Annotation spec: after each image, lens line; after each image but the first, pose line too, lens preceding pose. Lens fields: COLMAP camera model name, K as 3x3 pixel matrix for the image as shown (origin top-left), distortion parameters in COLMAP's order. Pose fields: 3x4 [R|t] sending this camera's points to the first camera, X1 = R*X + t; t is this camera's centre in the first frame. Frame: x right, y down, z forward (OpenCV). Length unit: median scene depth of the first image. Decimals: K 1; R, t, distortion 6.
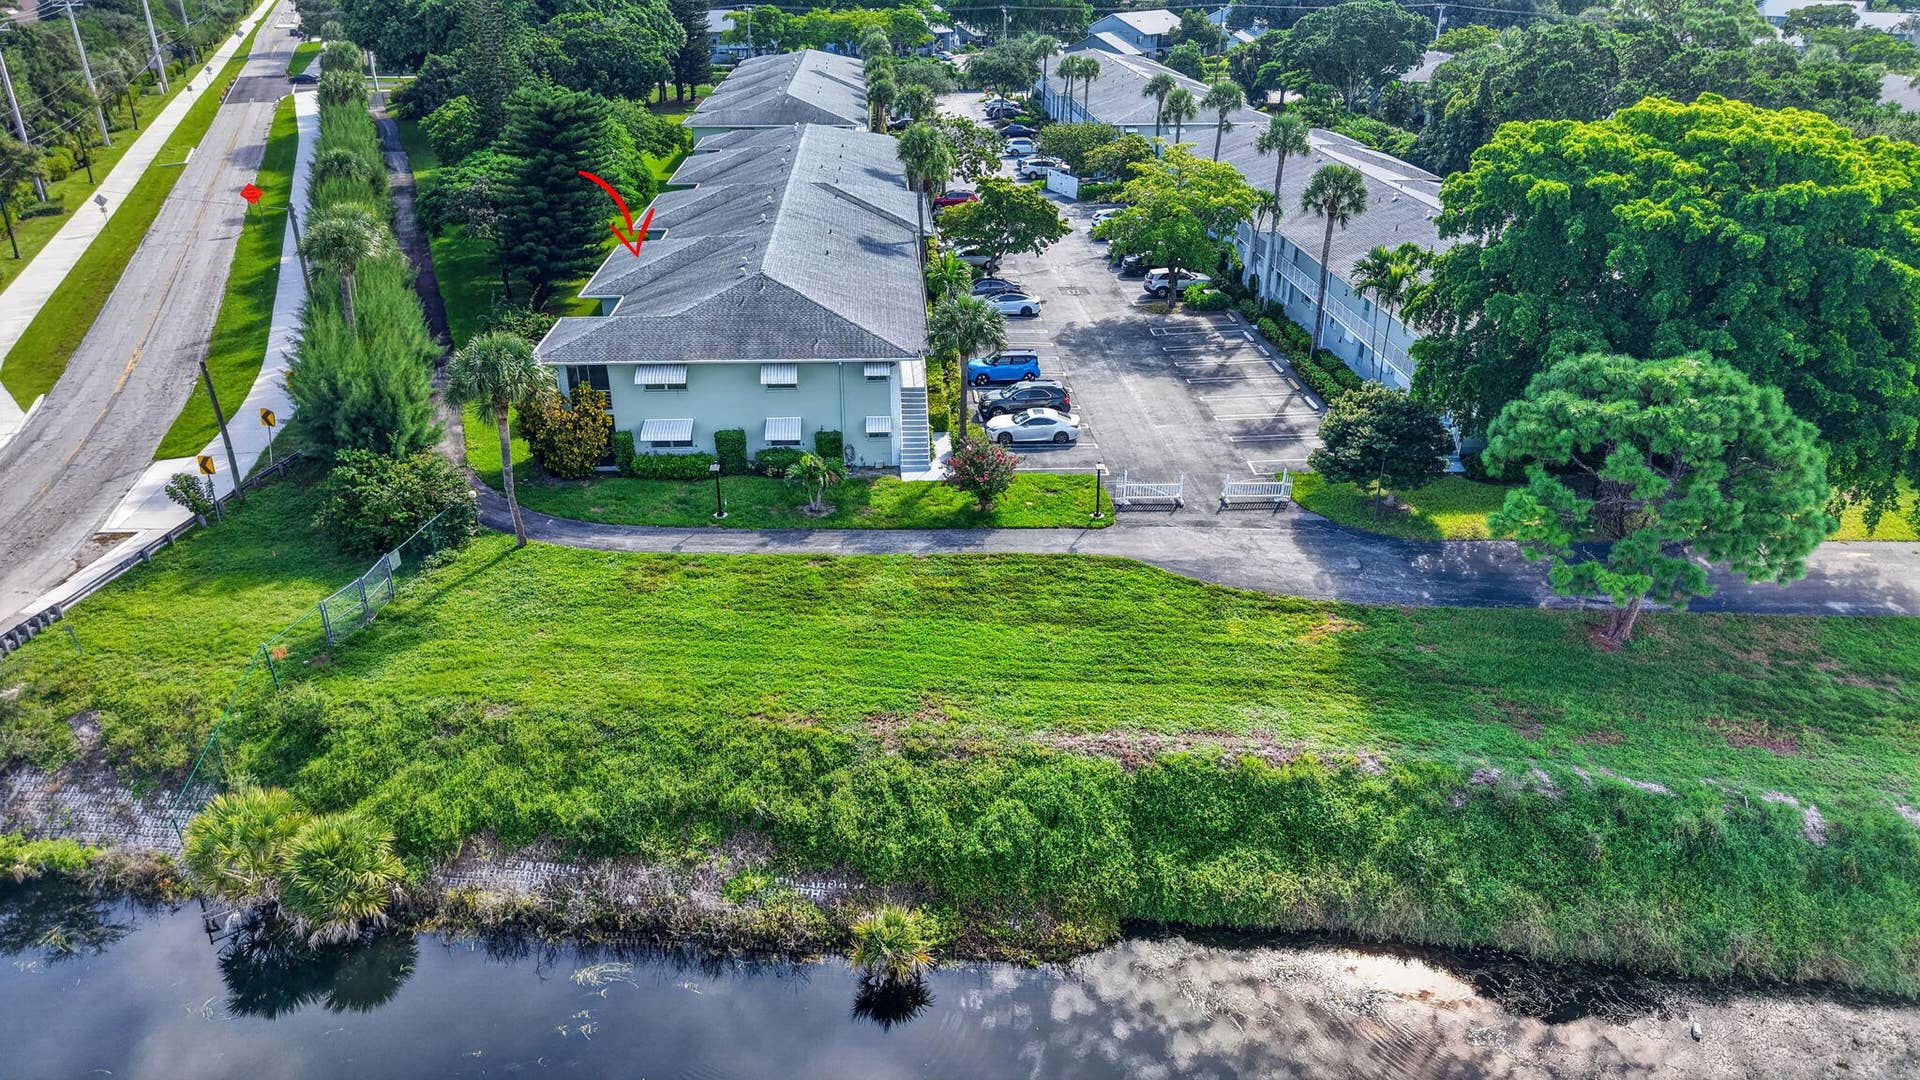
lens RADIAL K [[1291.6, 0, 960.0], [0, 1291.6, 540.0], [0, 0, 1]] dist [0.057078, -0.054104]
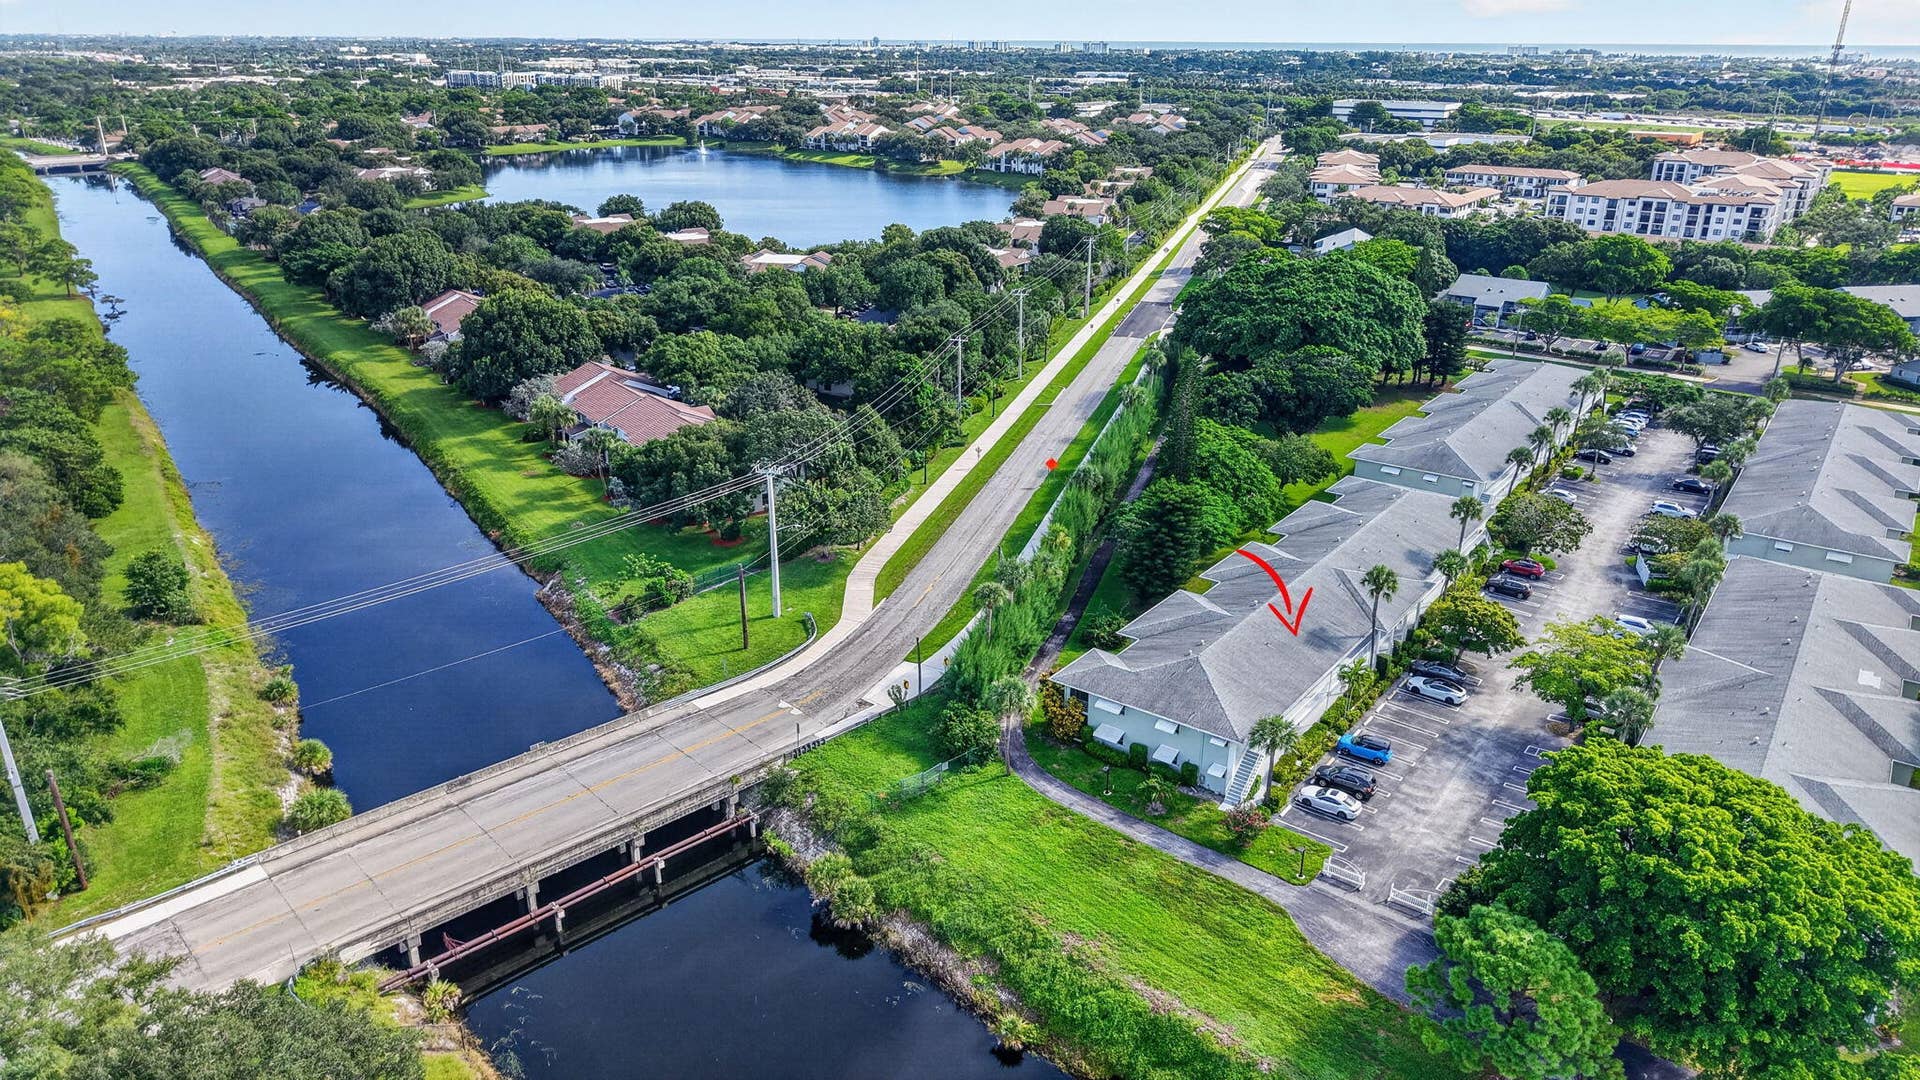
lens RADIAL K [[1309.0, 0, 960.0], [0, 1309.0, 540.0], [0, 0, 1]] dist [0.022125, 0.000438]
pose [[0.765551, 0.241639, -0.596274, 0.719285], [-0.278457, 0.959932, 0.031503, -0.387518], [0.579995, 0.141920, 0.802163, -0.700142]]
